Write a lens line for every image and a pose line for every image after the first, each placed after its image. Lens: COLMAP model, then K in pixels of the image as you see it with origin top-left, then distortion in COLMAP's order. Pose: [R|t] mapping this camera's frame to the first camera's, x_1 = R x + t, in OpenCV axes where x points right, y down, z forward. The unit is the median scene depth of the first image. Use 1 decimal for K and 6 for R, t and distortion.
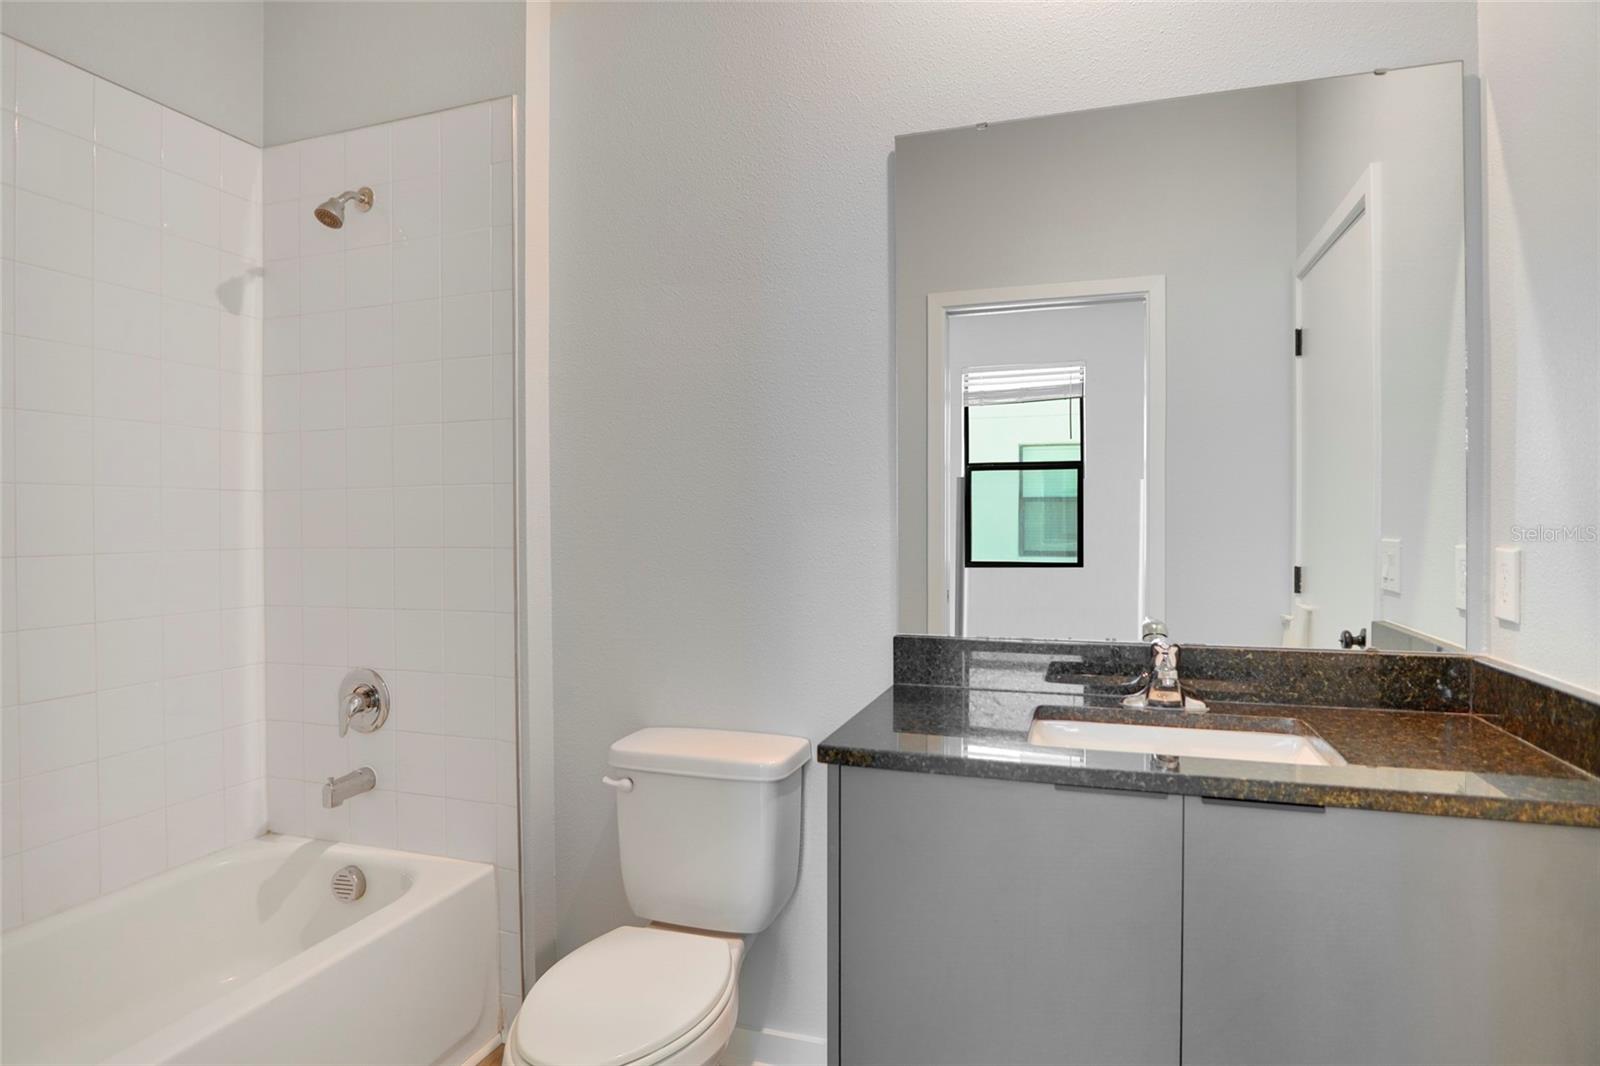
lens RADIAL K [[868.8, 0, 798.1], [0, 868.8, 524.8], [0, 0, 1]] dist [-0.030691, 0.009191]
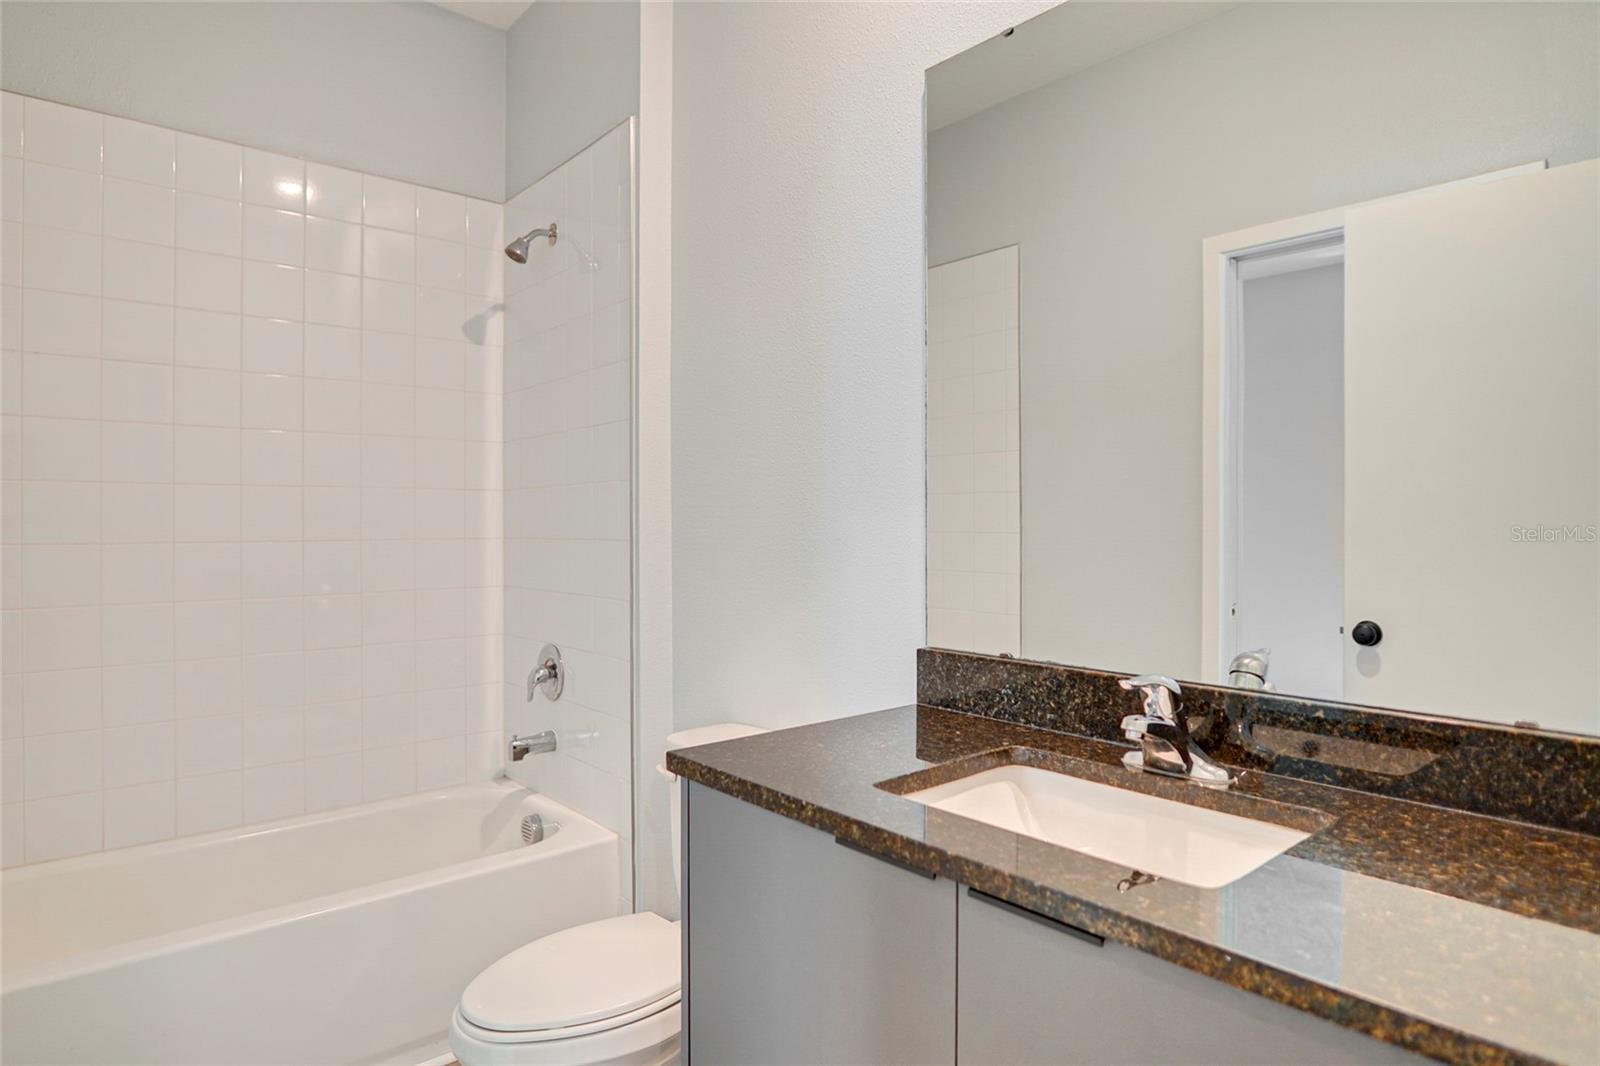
lens RADIAL K [[886.9, 0, 798.6], [0, 886.9, 519.3], [0, 0, 1]] dist [-0.016924, -0.000057]
pose [[0.871532, 0.004684, -0.490316, 0.520307], [-0.007669, 0.999962, -0.004079, 0.004788], [0.490279, 0.007316, 0.871535, 0.196719]]
